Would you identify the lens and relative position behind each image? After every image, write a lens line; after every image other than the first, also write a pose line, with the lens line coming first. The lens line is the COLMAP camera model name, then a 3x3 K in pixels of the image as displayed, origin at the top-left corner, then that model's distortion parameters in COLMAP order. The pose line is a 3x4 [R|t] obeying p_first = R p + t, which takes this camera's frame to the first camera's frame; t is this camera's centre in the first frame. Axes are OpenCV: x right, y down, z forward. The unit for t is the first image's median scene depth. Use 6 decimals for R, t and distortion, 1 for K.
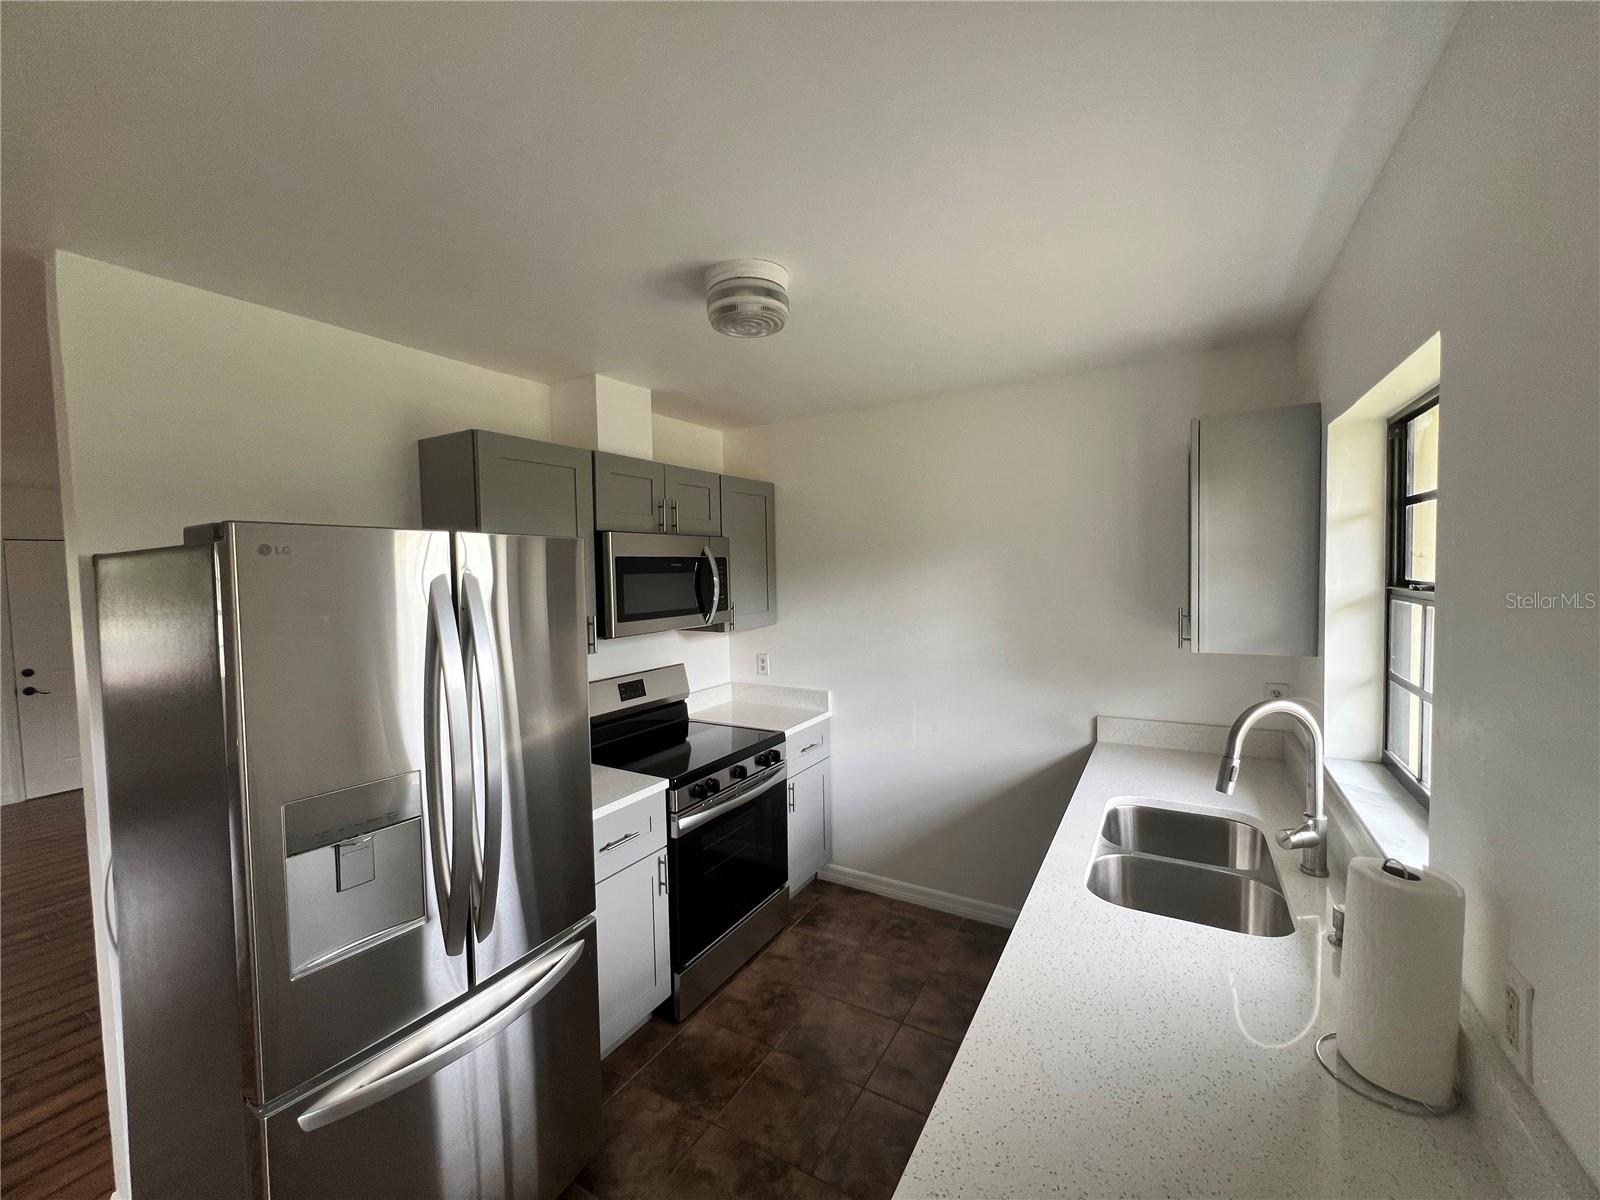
lens RADIAL K [[641.7, 0, 806.9], [0, 641.7, 595.2], [0, 0, 1]] dist [-0.003016, 0.001427]
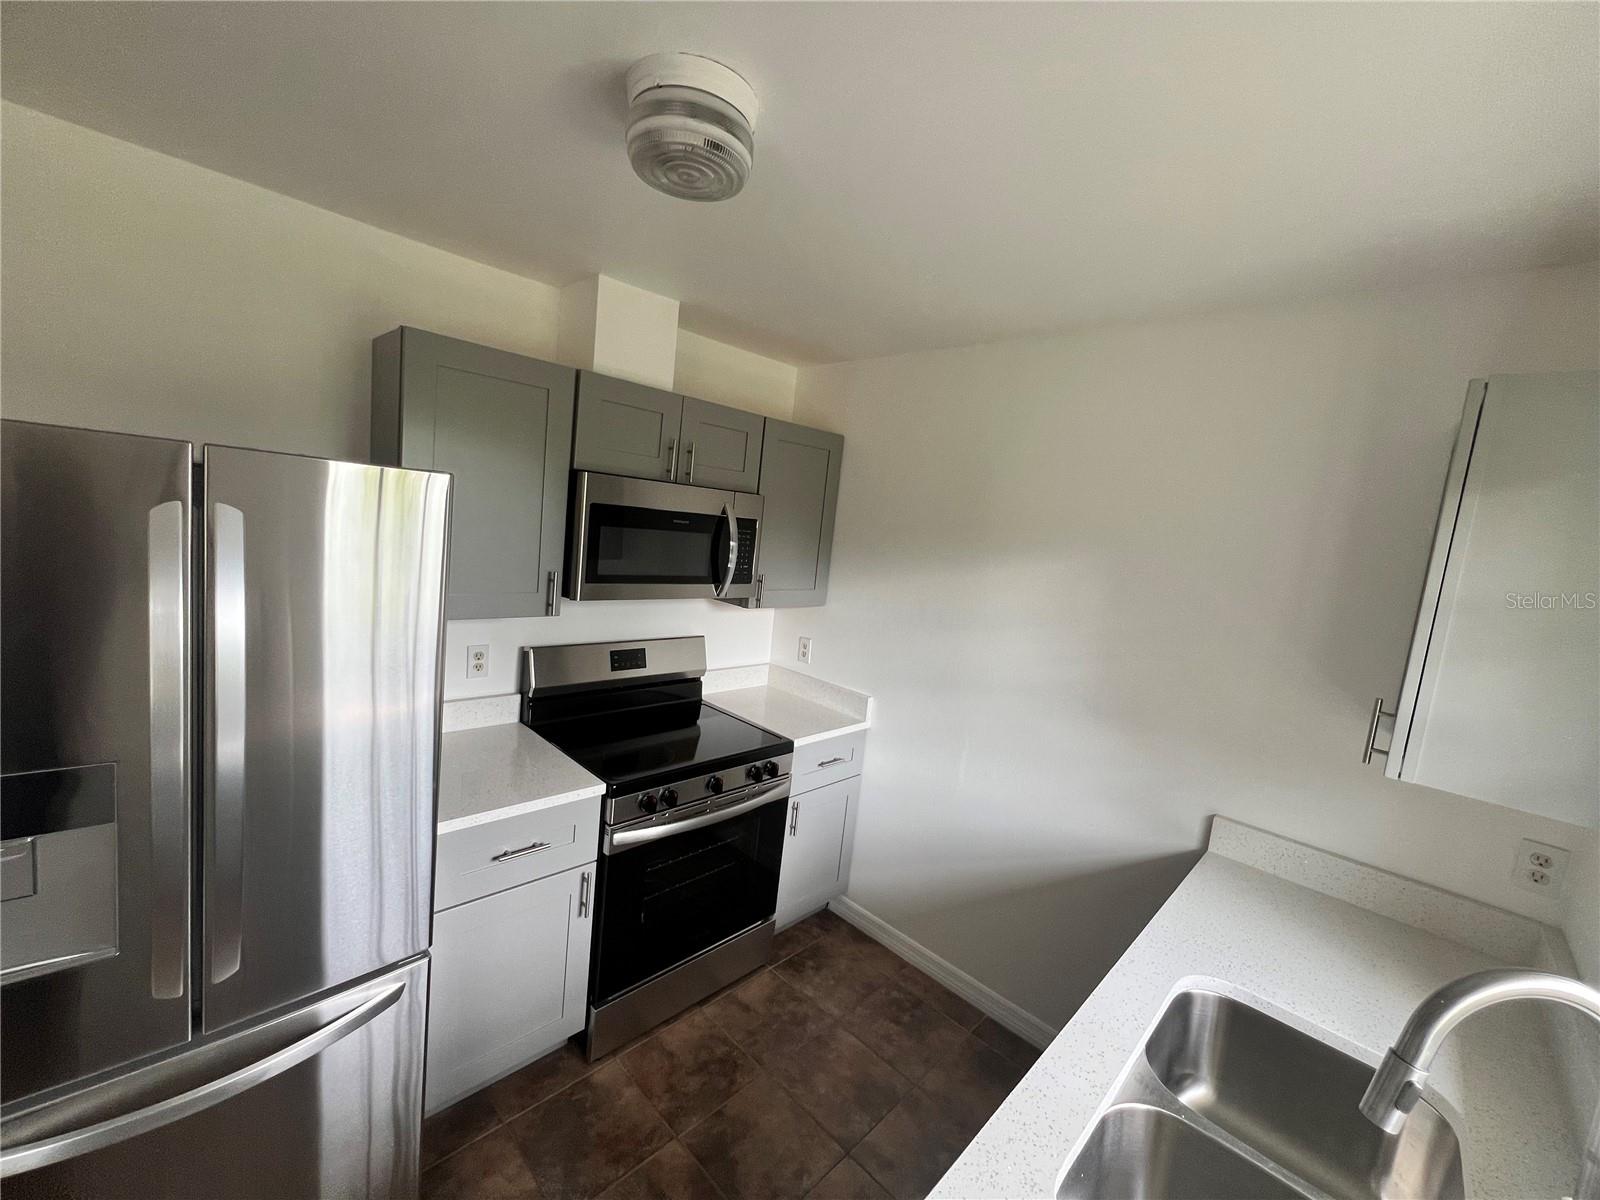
lens RADIAL K [[641.7, 0, 806.6], [0, 641.7, 597.0], [0, 0, 1]] dist [-0.003016, 0.001427]
pose [[0.962243, 0.148974, -0.227803, 0.156625], [-0.133246, 0.987600, 0.083014, -0.042734], [0.237345, -0.049526, 0.970162, 0.244921]]
